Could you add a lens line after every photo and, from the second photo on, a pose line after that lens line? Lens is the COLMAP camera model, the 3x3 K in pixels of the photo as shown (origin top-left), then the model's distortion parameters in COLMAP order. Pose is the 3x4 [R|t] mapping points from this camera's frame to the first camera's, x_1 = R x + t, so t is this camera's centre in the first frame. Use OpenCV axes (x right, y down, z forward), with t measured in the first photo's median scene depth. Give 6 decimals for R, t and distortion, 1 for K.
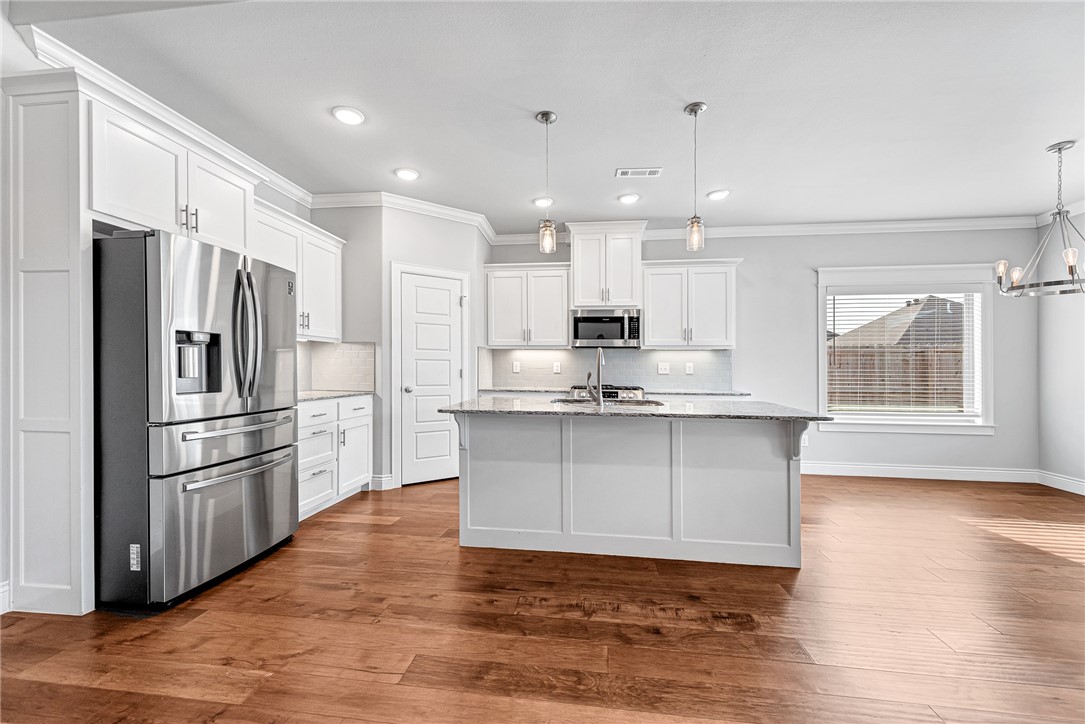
lens RADIAL K [[430.5, 0, 537.8], [0, 430.5, 367.6], [0, 0, 1]] dist [0.010750, -0.003390]
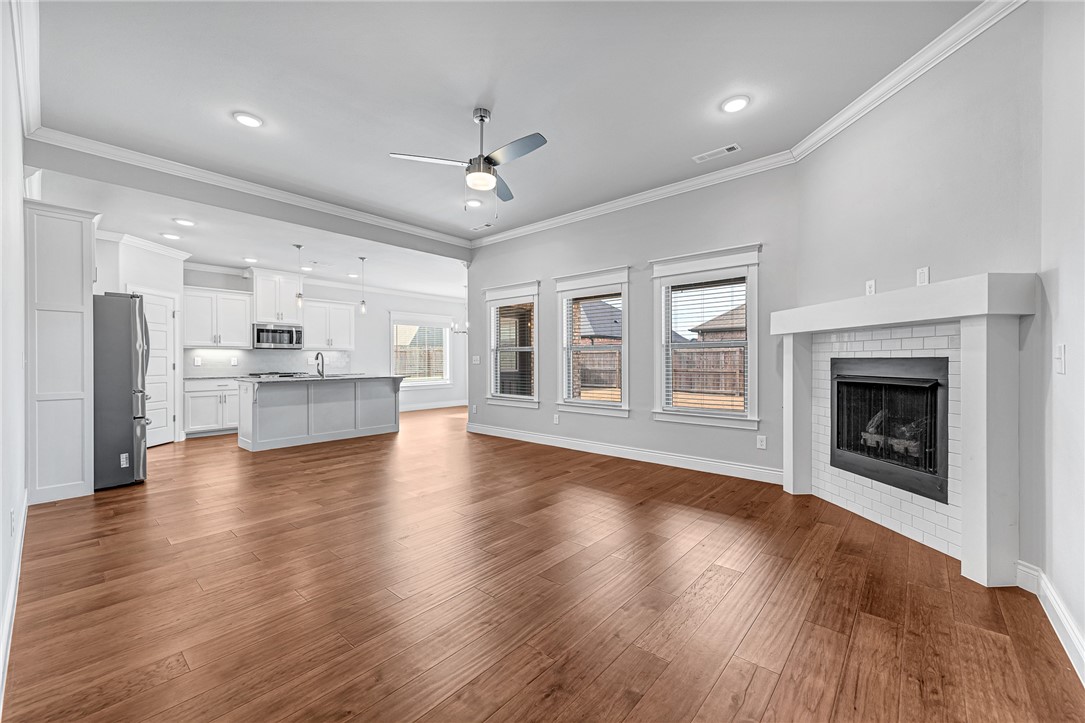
lens RADIAL K [[430.5, 0, 539.7], [0, 430.5, 366.6], [0, 0, 1]] dist [0.010750, -0.003390]
pose [[0.550610, -0.020696, 0.834506, -0.698014], [0.007817, 0.999777, 0.019637, -0.003638], [-0.834726, -0.004289, 0.550649, -0.745637]]
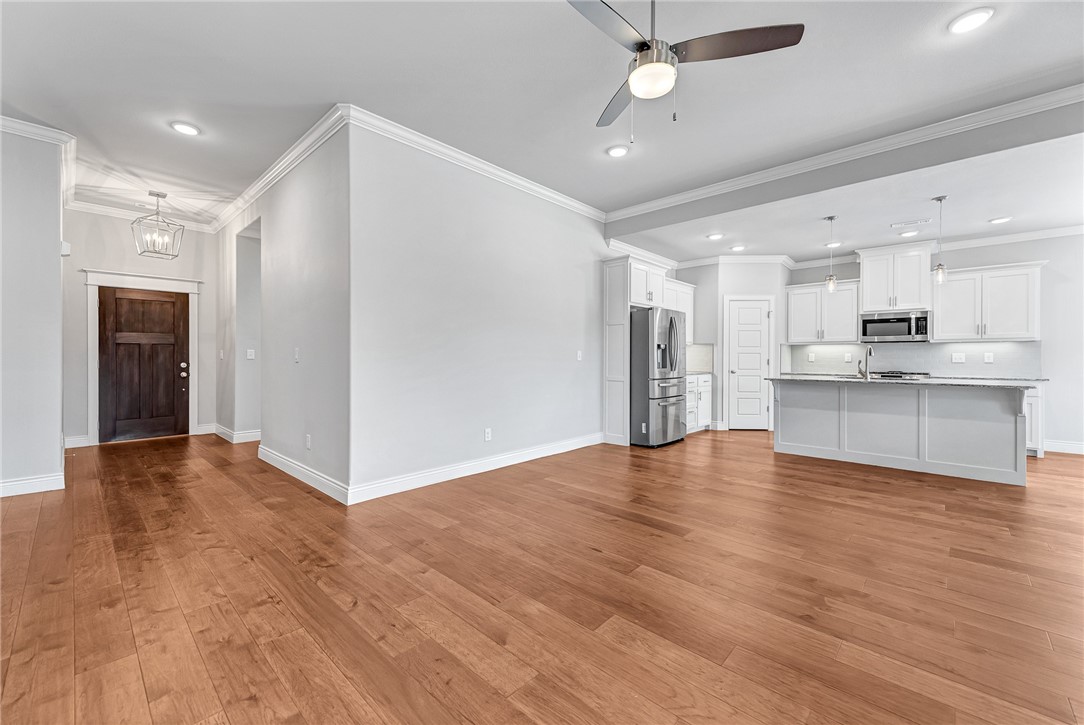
lens RADIAL K [[430.1, 0, 542.5], [0, 430.1, 367.8], [0, 0, 1]] dist [0.010750, -0.003390]
pose [[0.816877, 0.008578, -0.576748, 0.050381], [0.003484, 0.999798, 0.019803, 0.001892], [0.576802, -0.018186, 0.816682, -0.717431]]
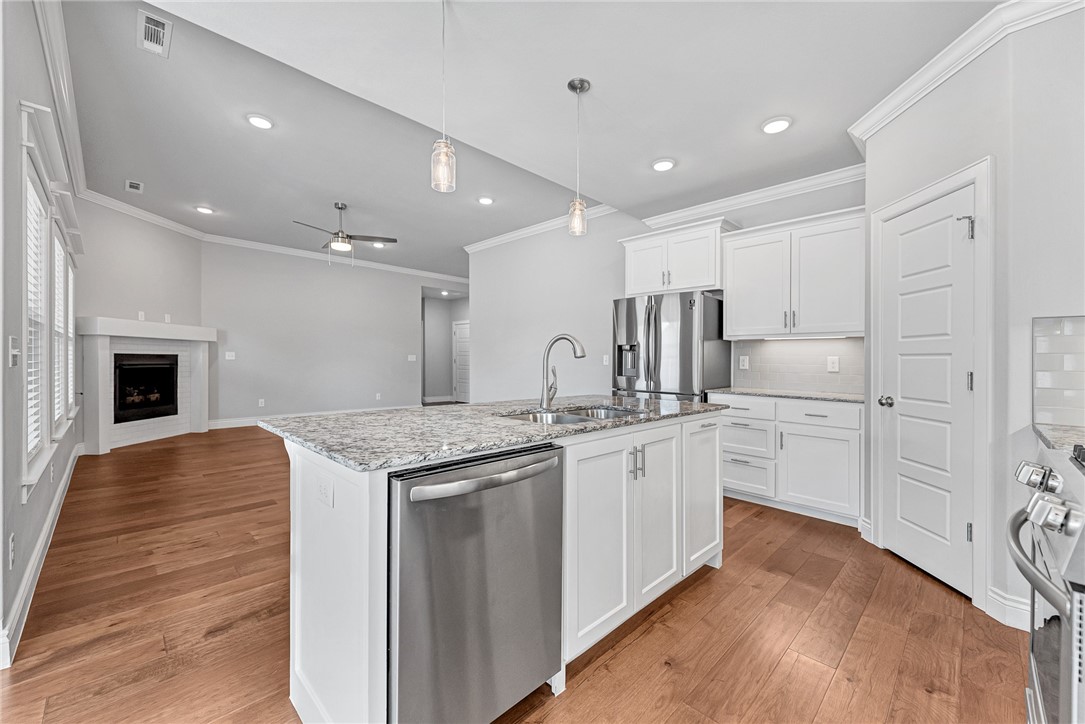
lens RADIAL K [[430.5, 0, 534.6], [0, 430.5, 367.6], [0, 0, 1]] dist [0.010750, -0.003390]
pose [[-0.610499, -0.000782, -0.792017, 0.500305], [-0.018630, 0.999737, 0.013373, 0.001502], [0.791798, 0.022920, -0.610353, 0.921614]]
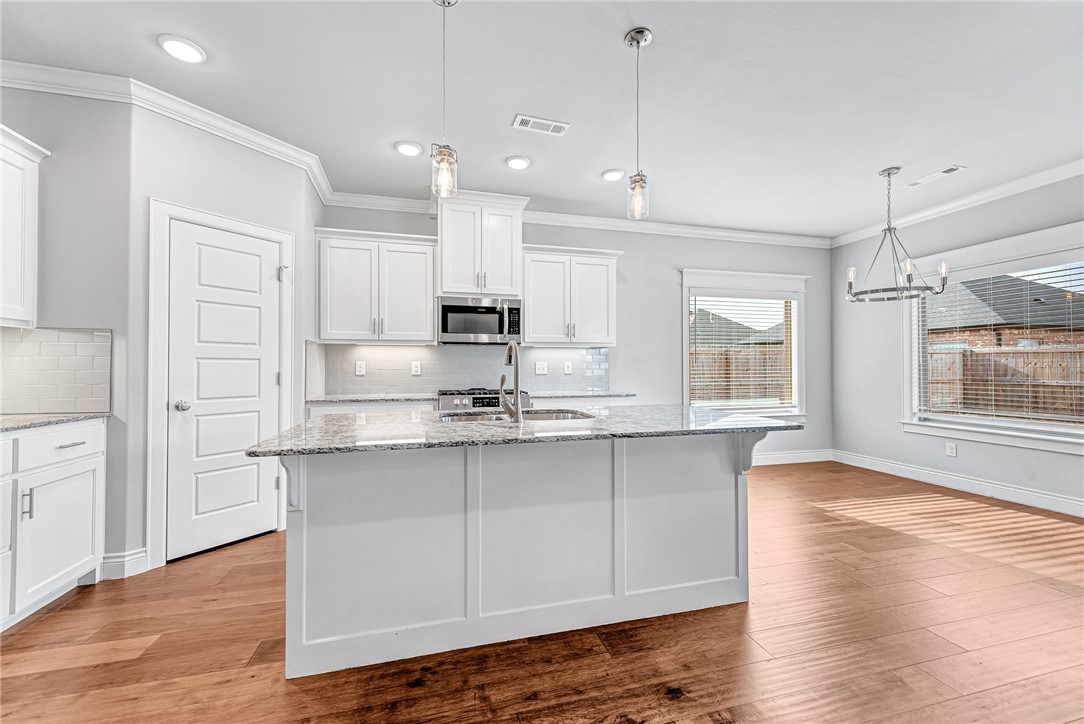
lens RADIAL K [[430.1, 0, 542.3], [0, 430.1, 355.9], [0, 0, 1]] dist [0.010750, -0.003390]
pose [[0.922810, 0.001478, 0.385253, -0.056000], [0.008405, 0.999677, -0.023968, -0.002129], [-0.385164, 0.025356, 0.922500, 0.203580]]
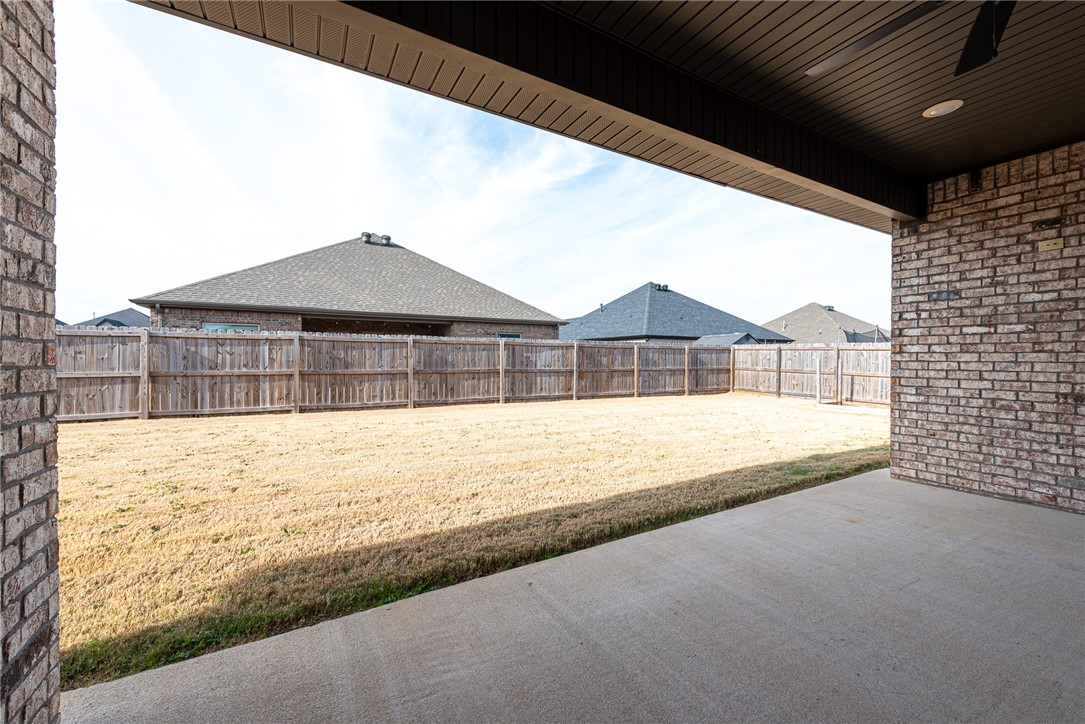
lens RADIAL K [[430.5, 0, 541.8], [0, 430.5, 362.3], [0, 0, 1]] dist [0.010750, -0.003390]
pose [[-0.602615, -0.015420, 0.797883, 0.638195], [-0.003754, 0.999857, 0.016488, 0.025023], [-0.798023, 0.006940, -0.602587, 0.138793]]
